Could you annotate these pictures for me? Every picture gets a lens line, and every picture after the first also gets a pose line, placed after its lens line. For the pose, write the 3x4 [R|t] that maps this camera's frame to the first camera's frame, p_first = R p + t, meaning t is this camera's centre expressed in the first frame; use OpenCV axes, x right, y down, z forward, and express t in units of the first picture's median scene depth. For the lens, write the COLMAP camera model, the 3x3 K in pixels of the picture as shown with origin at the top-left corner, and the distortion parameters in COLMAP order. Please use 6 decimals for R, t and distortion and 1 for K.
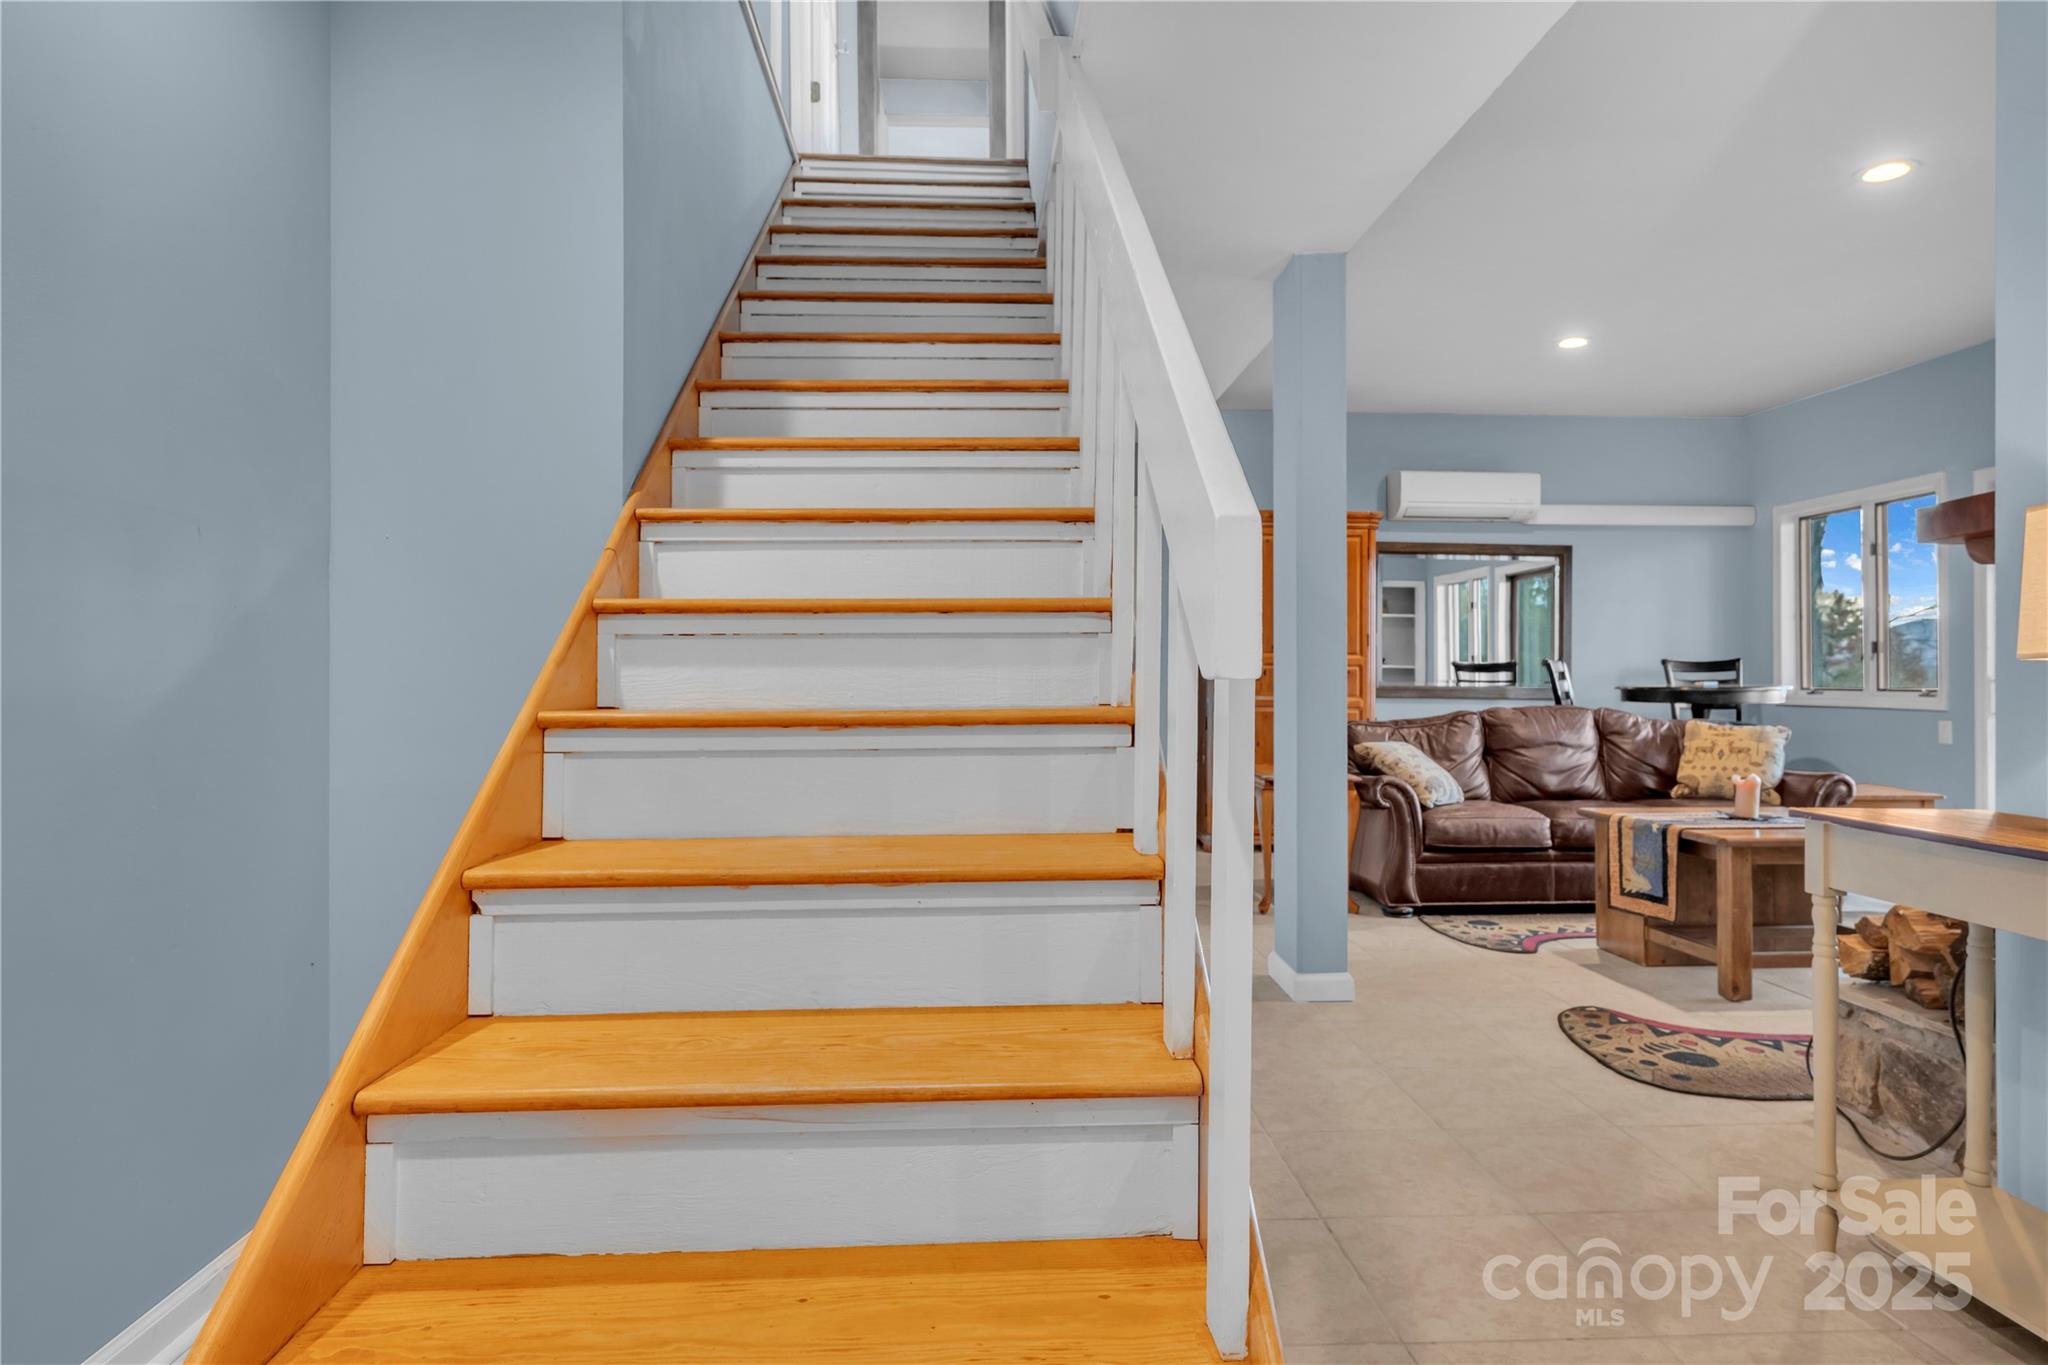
lens RADIAL K [[1160.9, 0, 1024.3], [0, 1160.9, 664.0], [0, 0, 1]] dist [-0.003381, -0.000659]
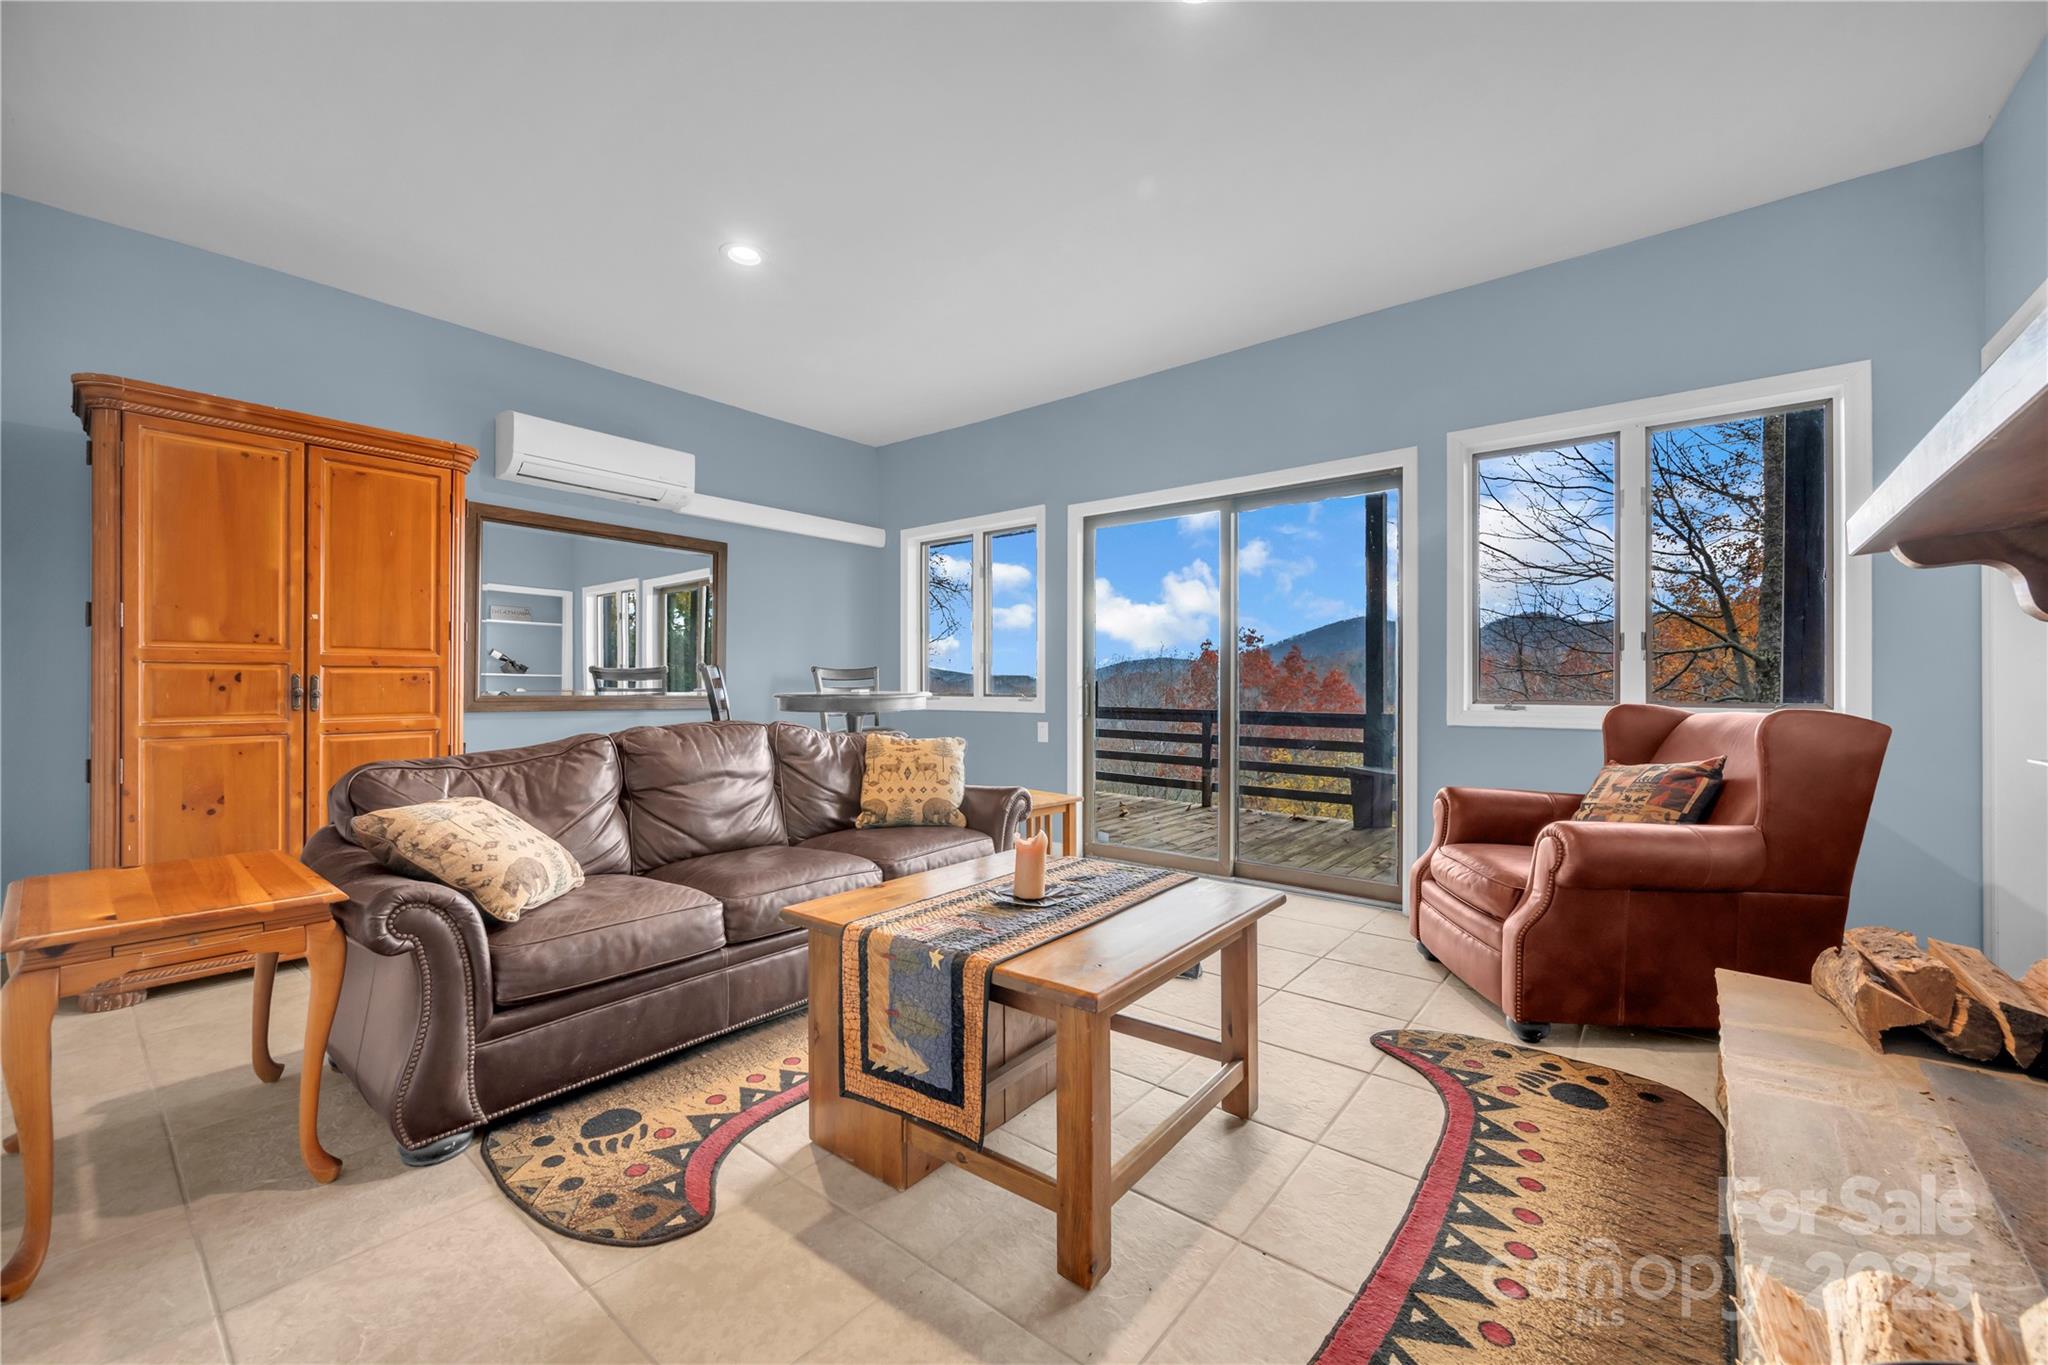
lens RADIAL K [[805.8, 0, 1028.7], [0, 805.8, 677.2], [0, 0, 1]] dist [-0.002246, -0.000242]
pose [[0.674595, 0.005678, 0.738166, 0.217964], [-0.005151, 0.999982, -0.002985, 0.007846], [-0.738170, -0.001788, 0.674612, 0.527905]]
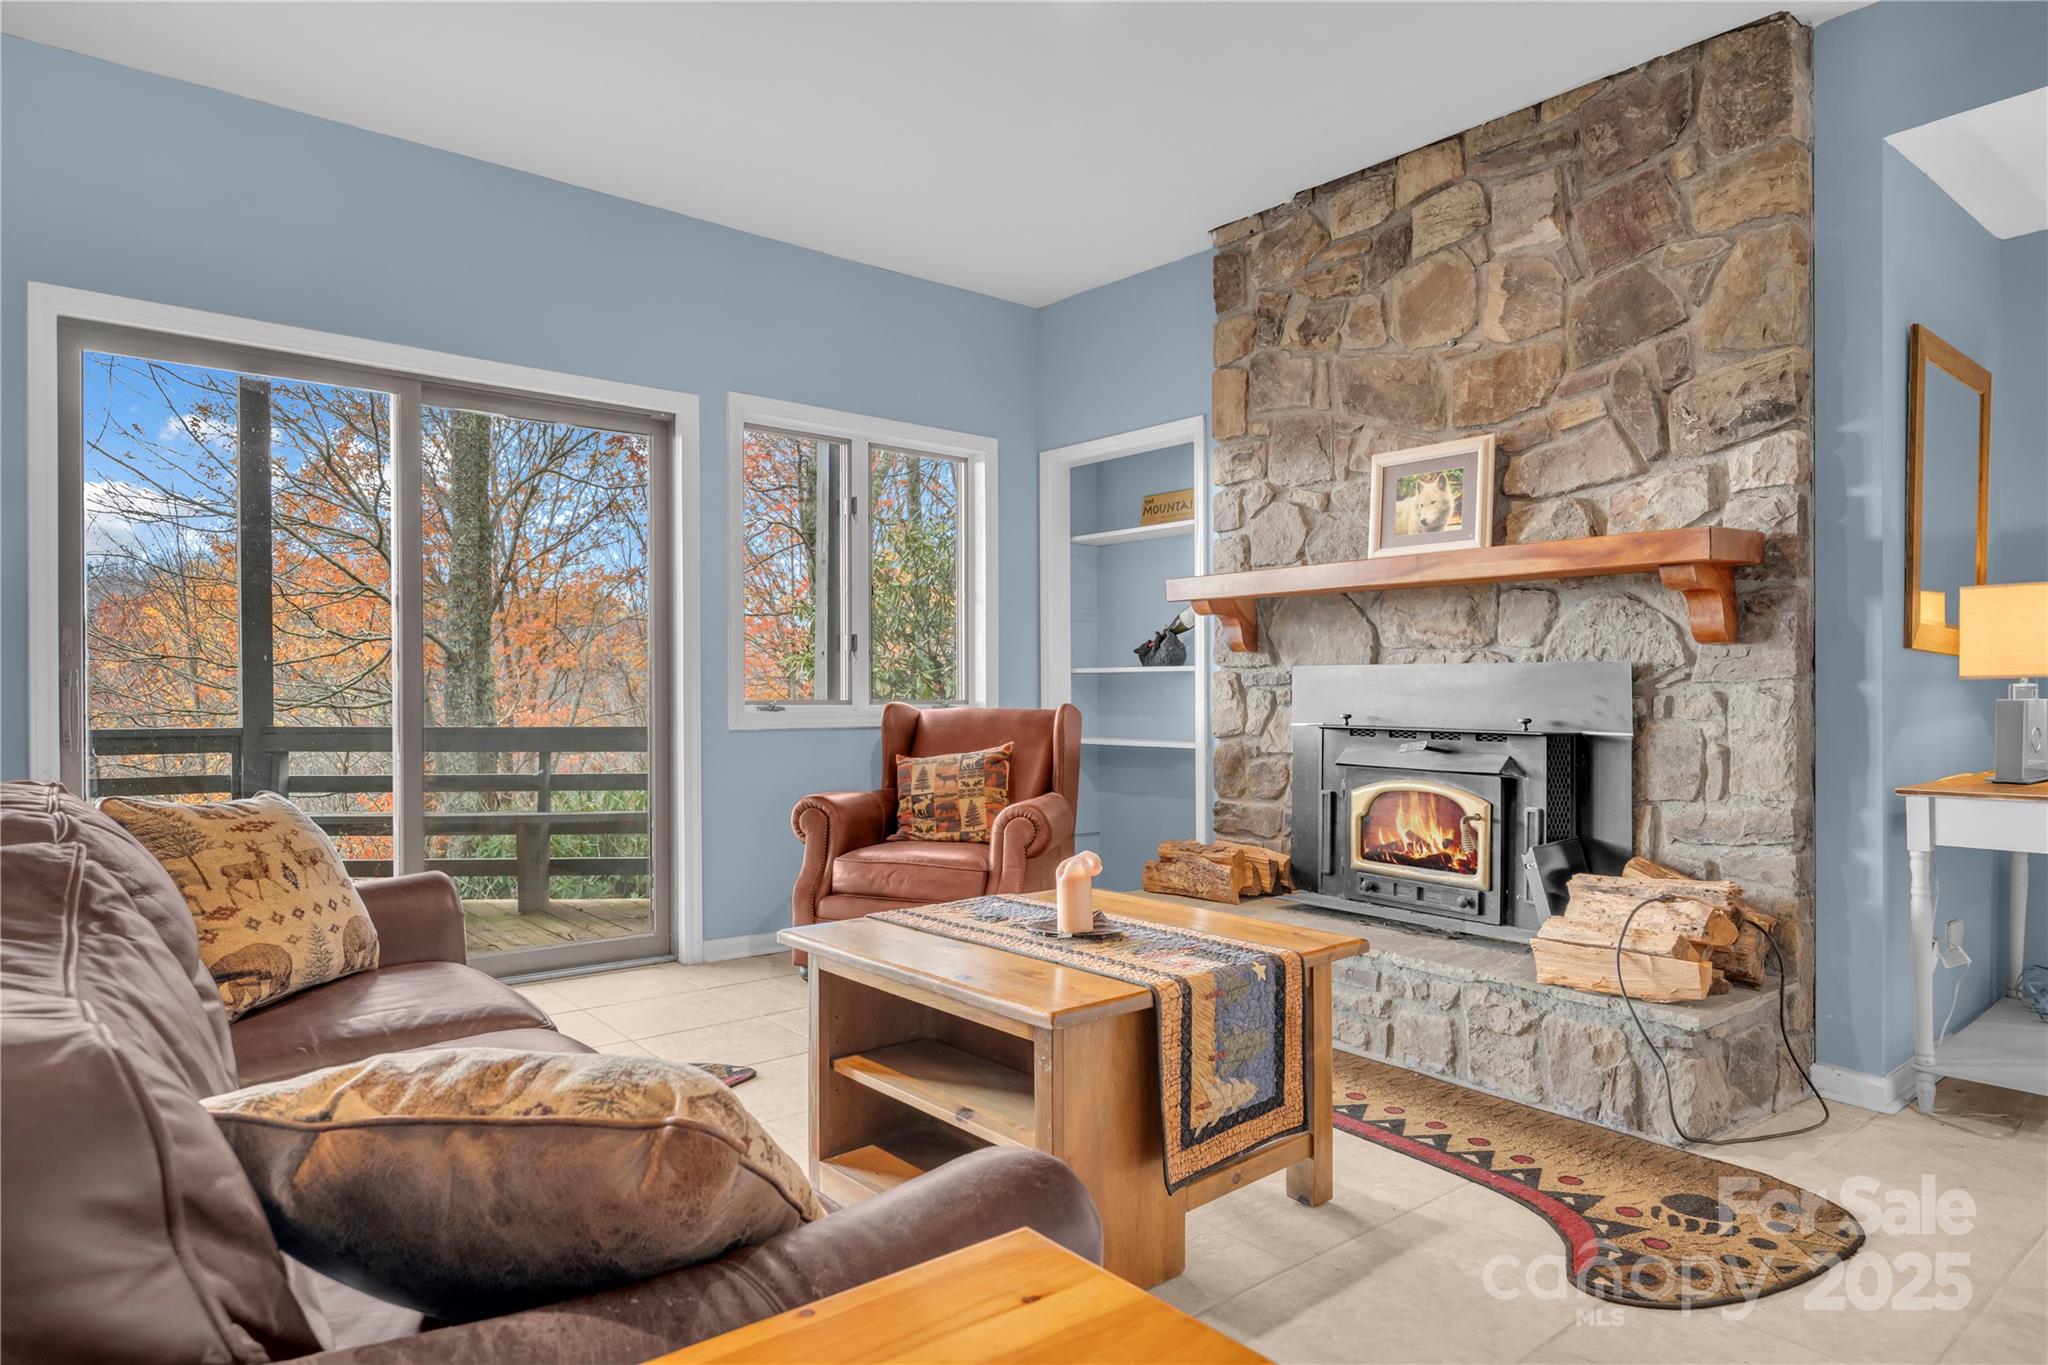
lens RADIAL K [[1215.0, 0, 1024.0], [0, 1215.0, 682.5], [0, 0, 1]] dist [-0.001891, -0.000395]
pose [[-0.594136, -0.003632, 0.804356, 0.123680], [-0.014131, 0.999883, -0.005923, 0.011587], [-0.804240, -0.014886, -0.594118, 1.043626]]
